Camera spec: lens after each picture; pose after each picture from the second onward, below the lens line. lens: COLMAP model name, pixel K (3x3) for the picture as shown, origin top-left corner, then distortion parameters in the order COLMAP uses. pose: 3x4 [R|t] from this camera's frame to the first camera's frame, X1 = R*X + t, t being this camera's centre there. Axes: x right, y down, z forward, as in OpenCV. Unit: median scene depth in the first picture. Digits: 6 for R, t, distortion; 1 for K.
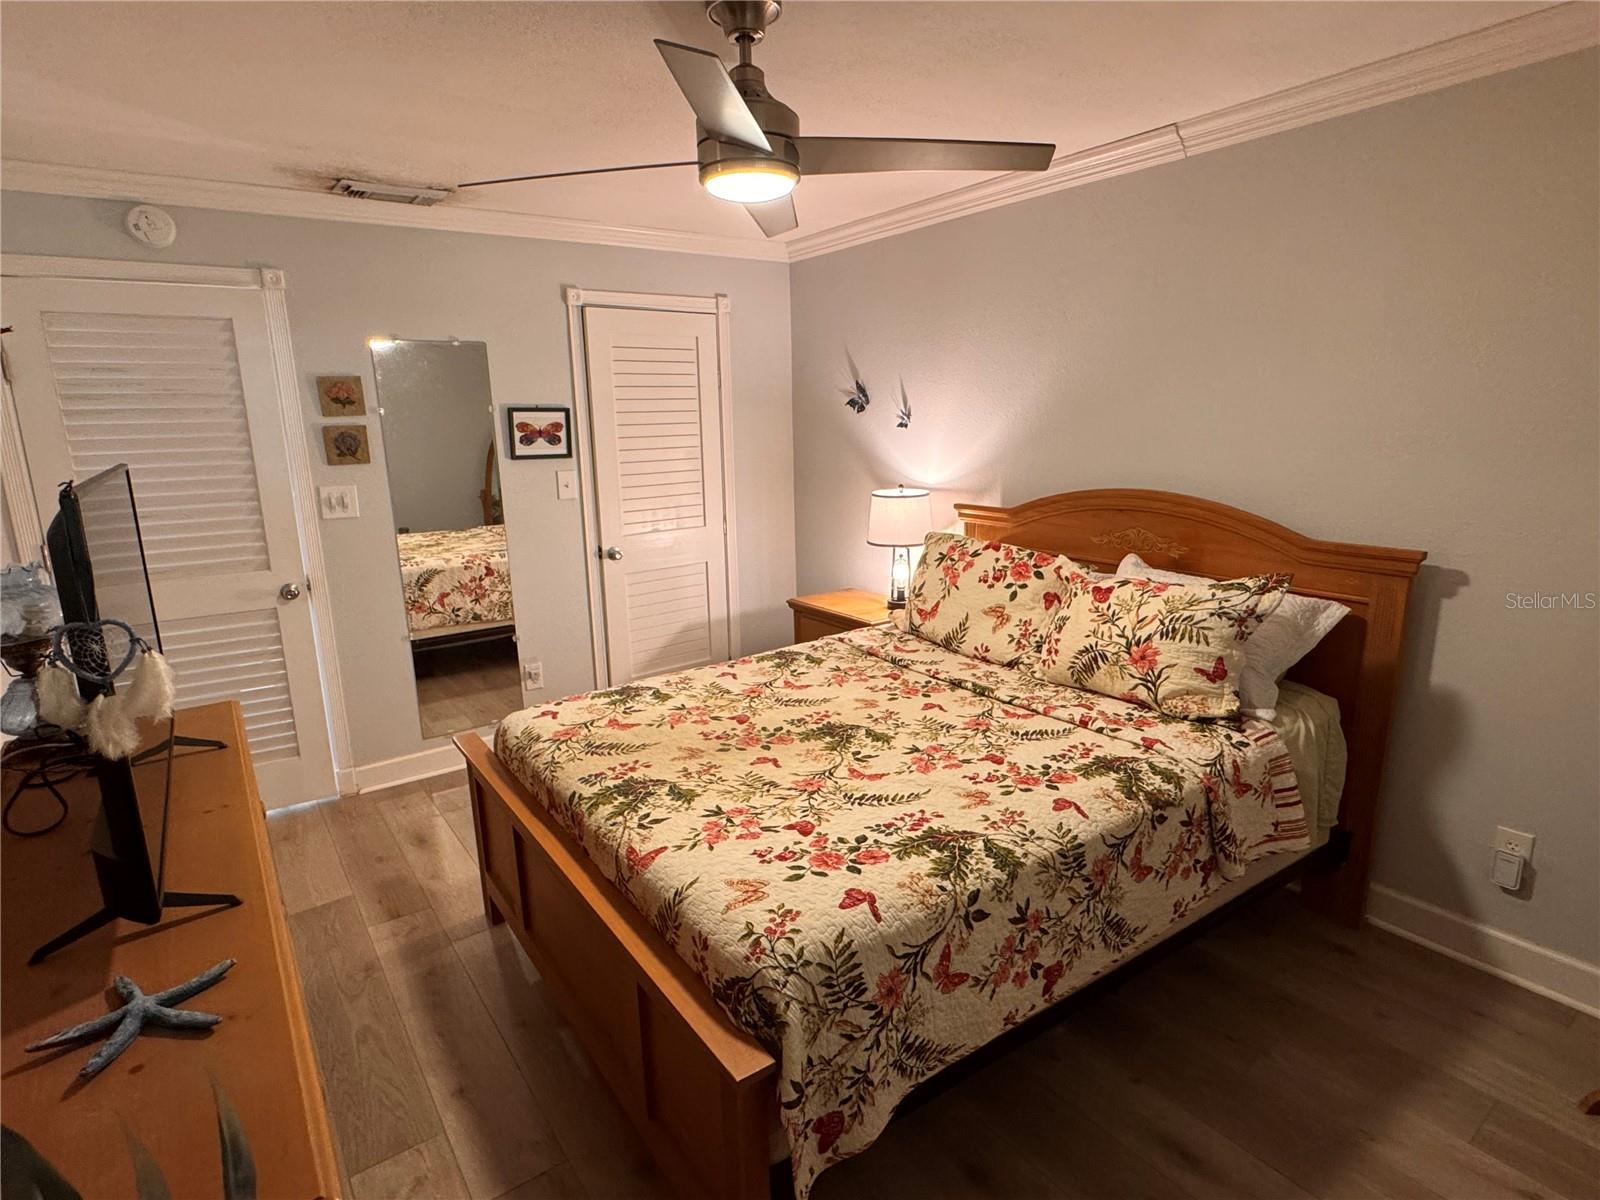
lens RADIAL K [[849.3, 0, 796.3], [0, 849.3, 605.2], [0, 0, 1]] dist [-0.001906, -0.000209]
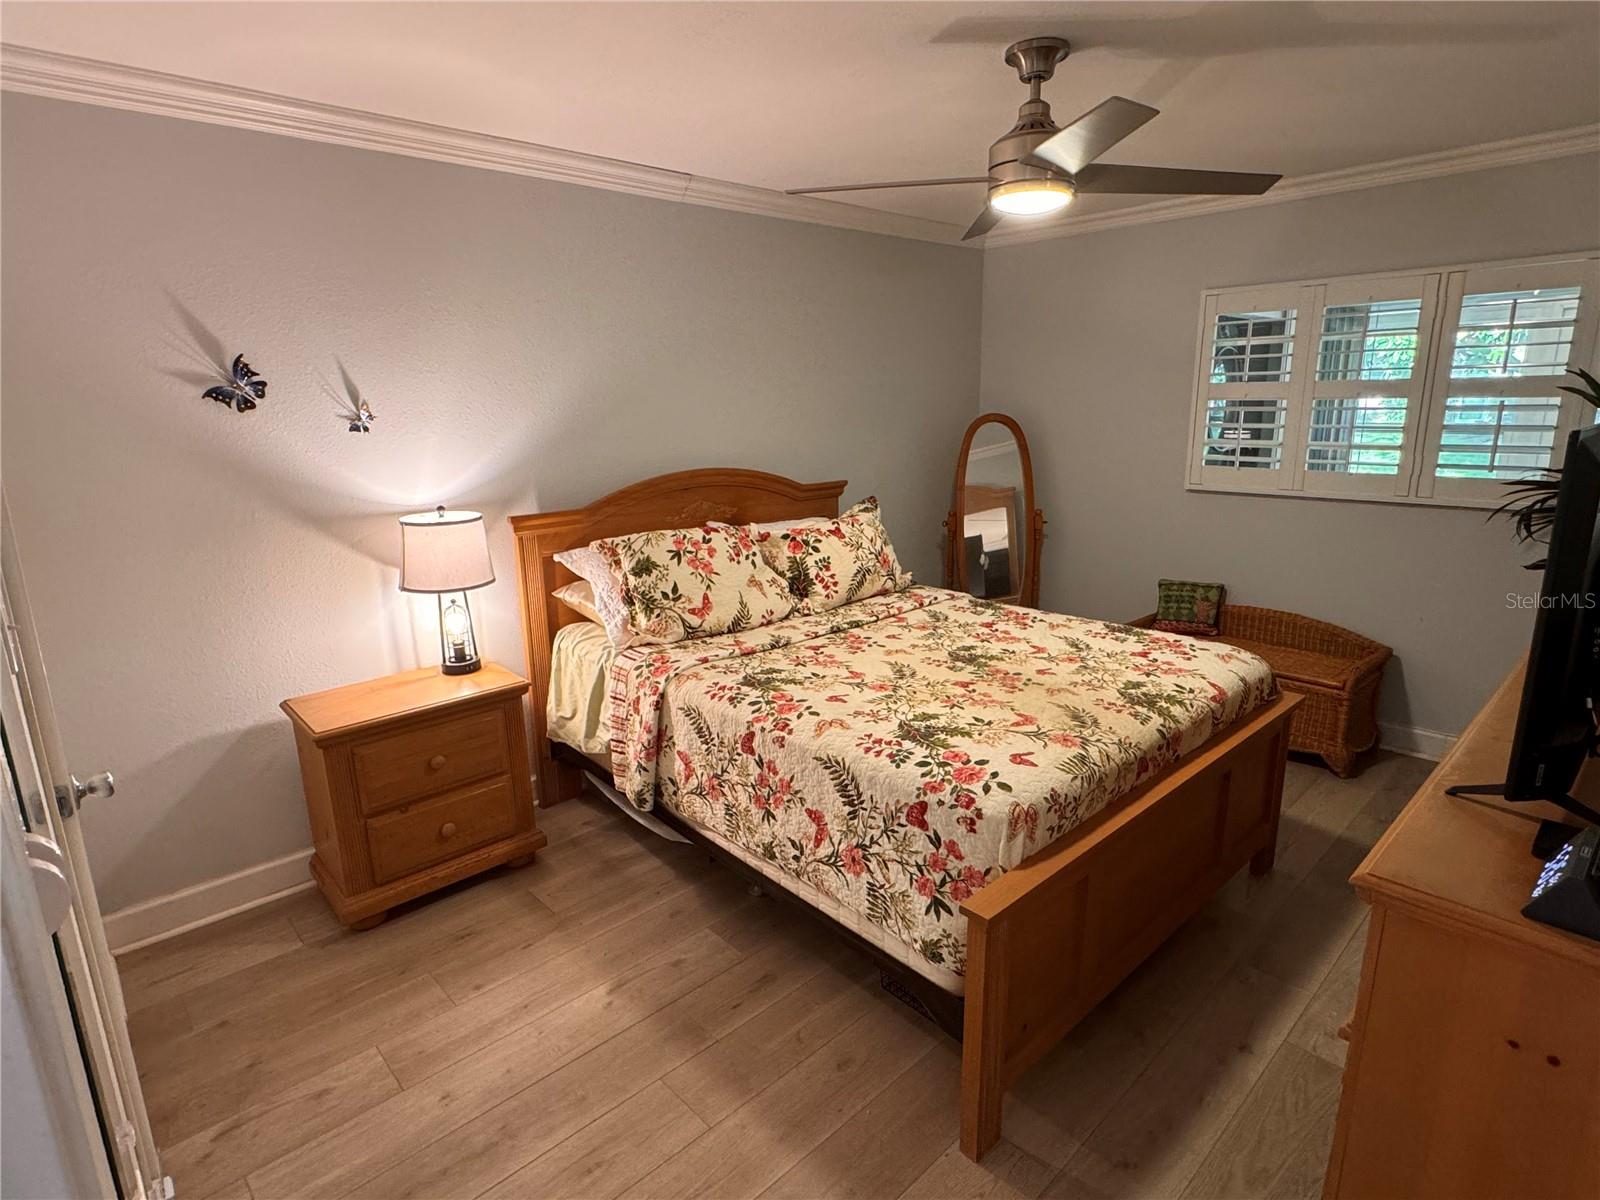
lens RADIAL K [[849.3, 0, 797.0], [0, 849.3, 598.9], [0, 0, 1]] dist [-0.001906, -0.000209]
pose [[-0.135450, -0.201984, 0.969977, -0.919553], [0.241690, 0.942689, 0.230051, -0.228614], [-0.960853, 0.265594, -0.078870, 1.113001]]
